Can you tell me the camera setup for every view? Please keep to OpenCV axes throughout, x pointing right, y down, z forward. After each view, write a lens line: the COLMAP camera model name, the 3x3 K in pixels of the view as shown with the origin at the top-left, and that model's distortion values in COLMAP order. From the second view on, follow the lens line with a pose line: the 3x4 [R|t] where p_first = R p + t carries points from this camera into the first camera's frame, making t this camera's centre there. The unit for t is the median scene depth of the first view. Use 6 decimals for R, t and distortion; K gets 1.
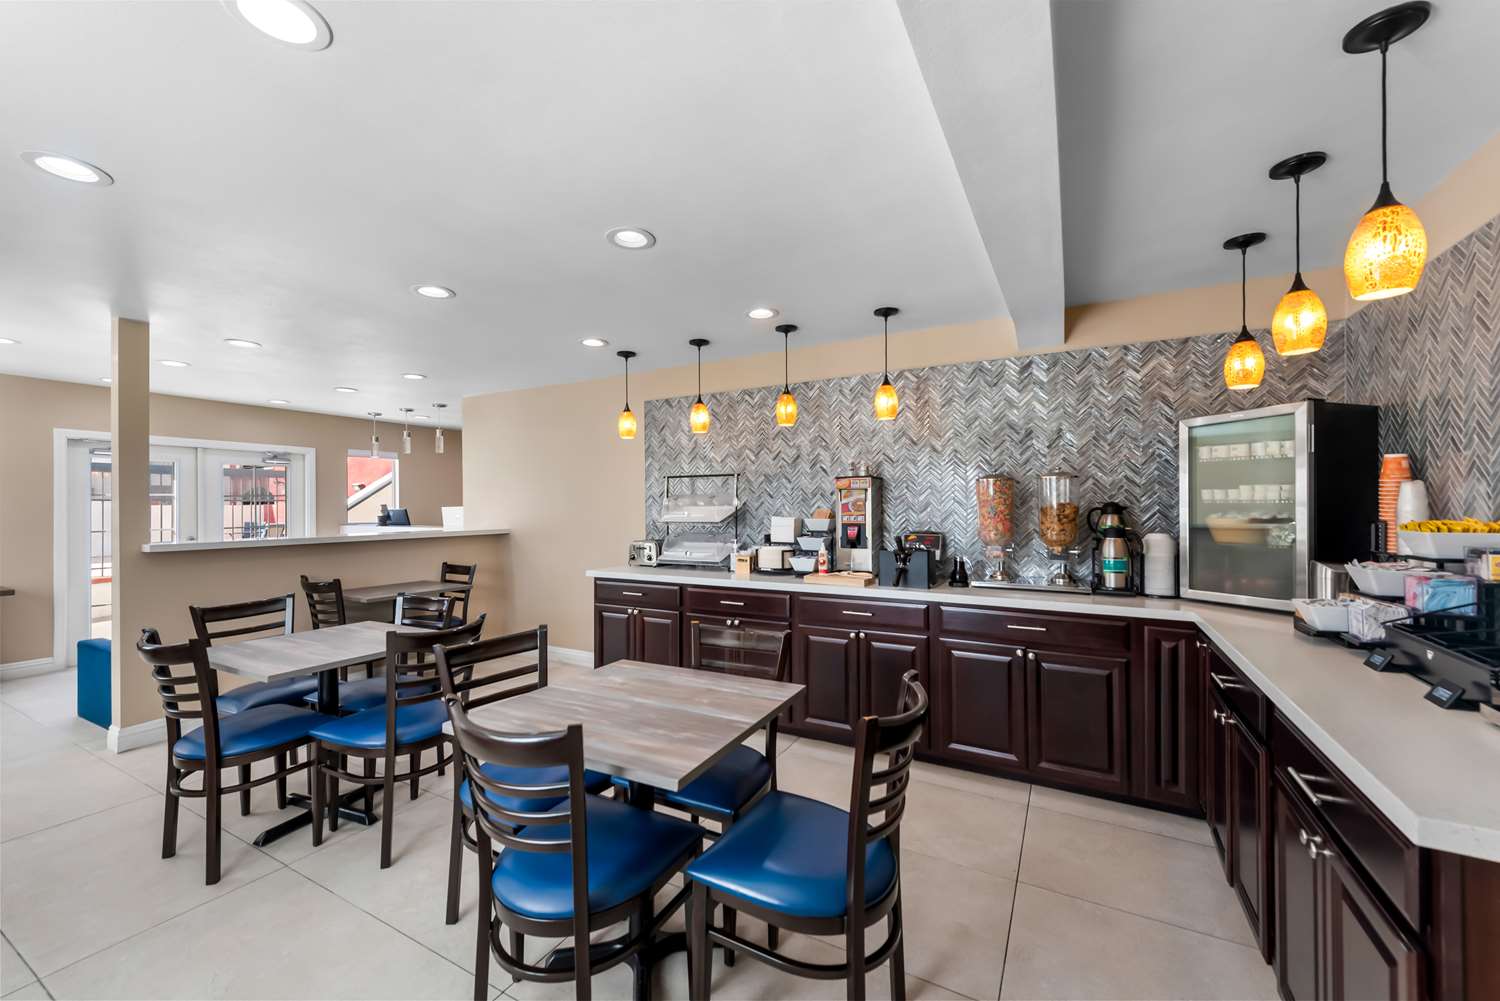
lens RADIAL K [[583.1, 0, 754.7], [0, 583.1, 500.1], [0, 0, 1]] dist [0.019299, 0.000154]
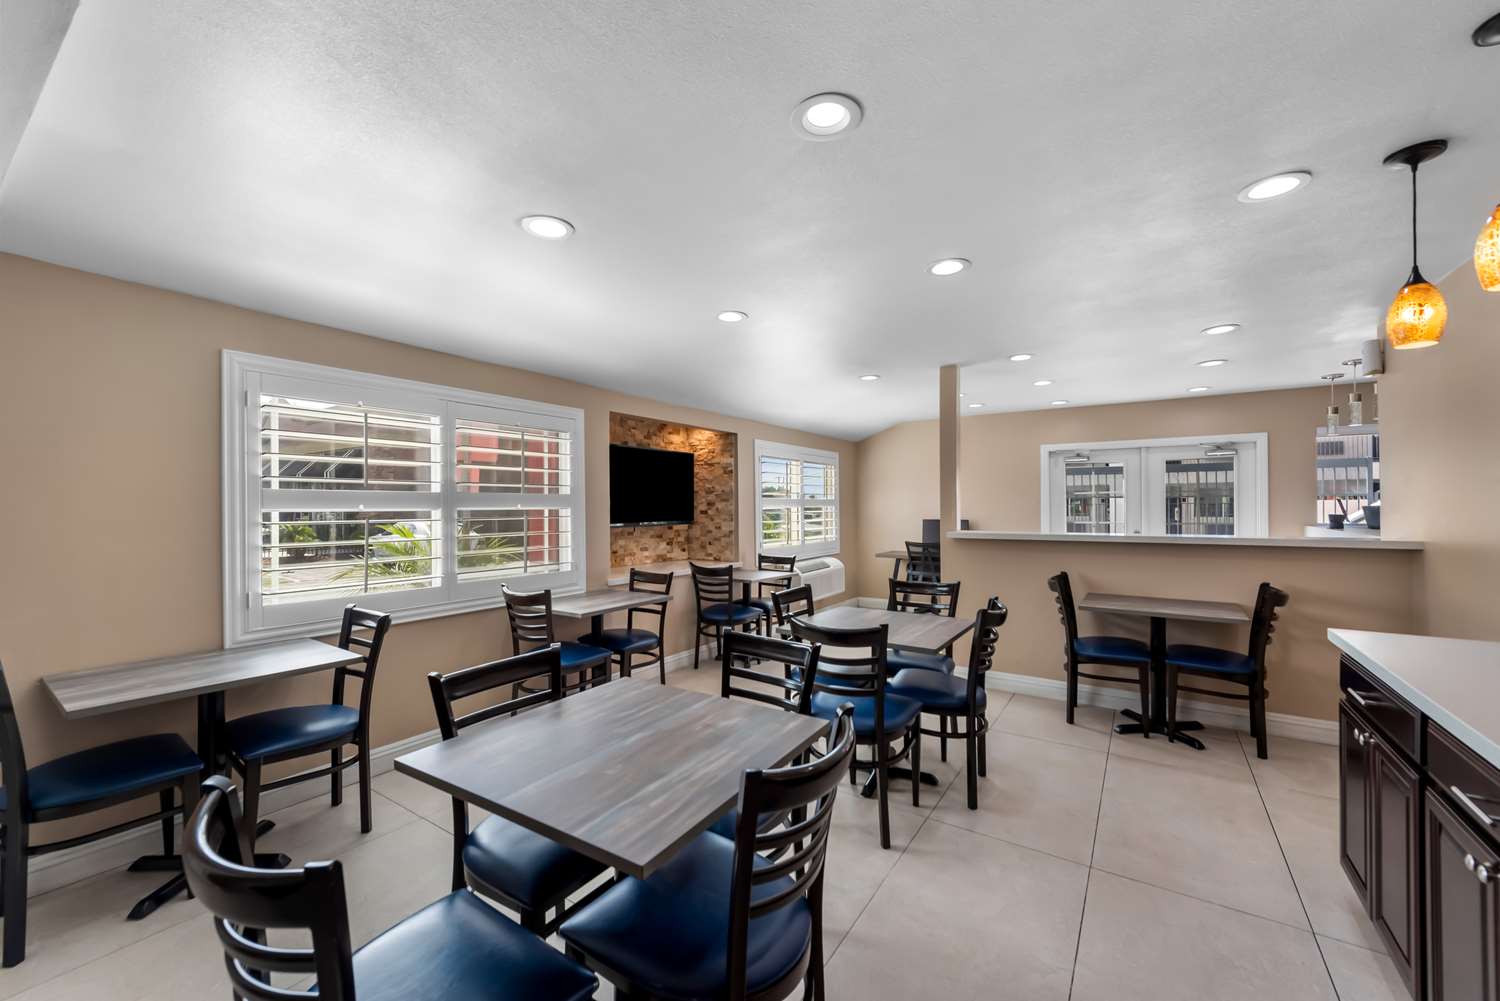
lens RADIAL K [[583.1, 0, 757.3], [0, 583.1, 508.0], [0, 0, 1]] dist [0.019299, 0.000154]
pose [[-0.097794, 0.013161, -0.995120, 0.373159], [0.016285, 0.999800, 0.011623, -0.001782], [0.995073, -0.015069, -0.097989, 0.730166]]
